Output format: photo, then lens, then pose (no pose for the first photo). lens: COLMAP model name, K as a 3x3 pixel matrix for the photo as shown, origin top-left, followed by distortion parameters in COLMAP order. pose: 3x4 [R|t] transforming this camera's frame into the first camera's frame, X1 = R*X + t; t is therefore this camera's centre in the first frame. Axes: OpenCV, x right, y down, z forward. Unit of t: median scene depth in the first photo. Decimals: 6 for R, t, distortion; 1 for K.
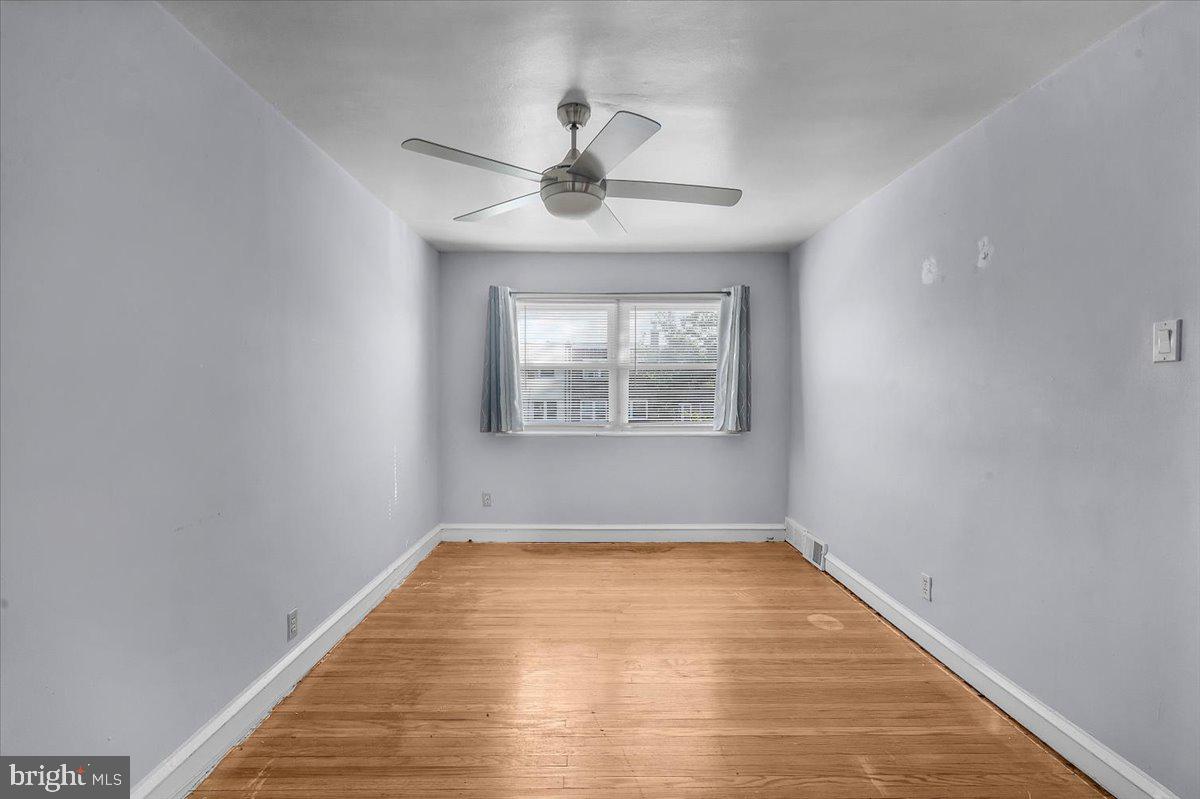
lens RADIAL K [[558.1, 0, 600.0], [0, 558.1, 399.5], [0, 0, 1]] dist [-0.004148, 0.000894]
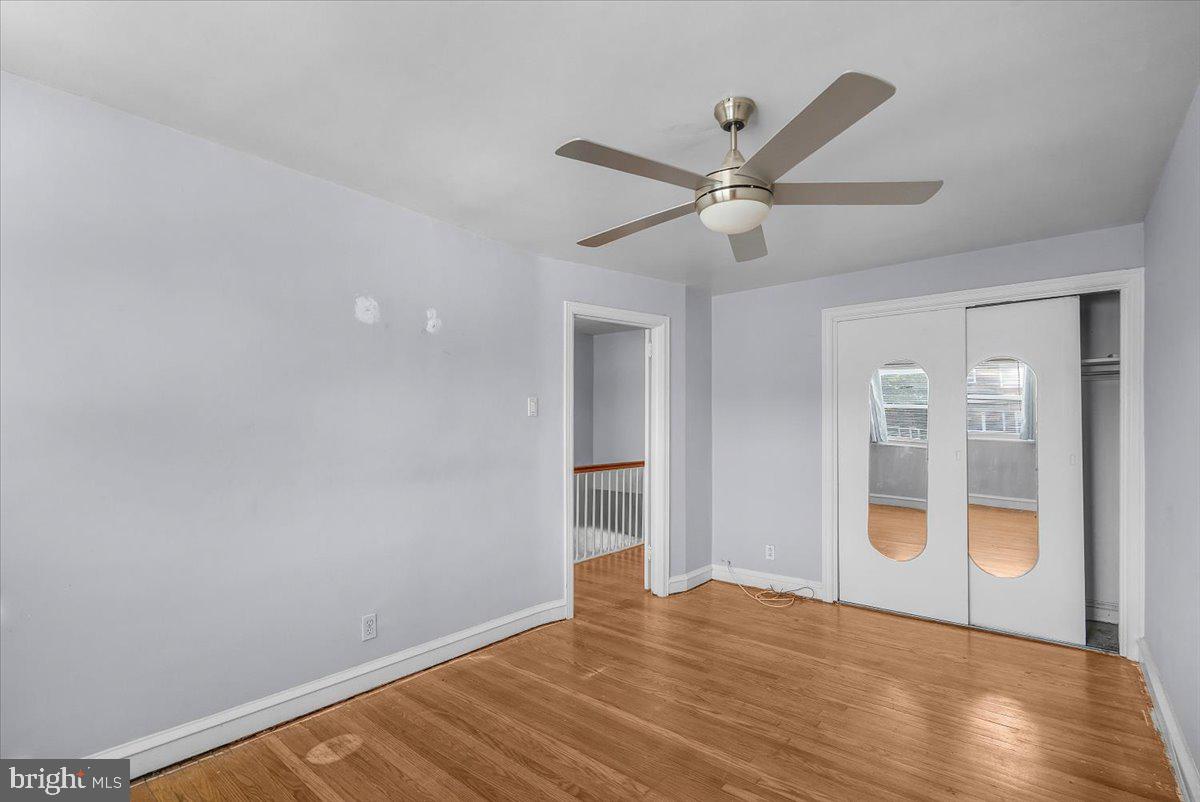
lens RADIAL K [[558.1, 0, 600.0], [0, 558.1, 401.0], [0, 0, 1]] dist [-0.004148, 0.000894]
pose [[-0.765176, 0.021348, 0.643467, -0.420762], [0.004168, 0.999593, -0.028207, -0.040101], [-0.643808, -0.018901, -0.764954, 1.671538]]
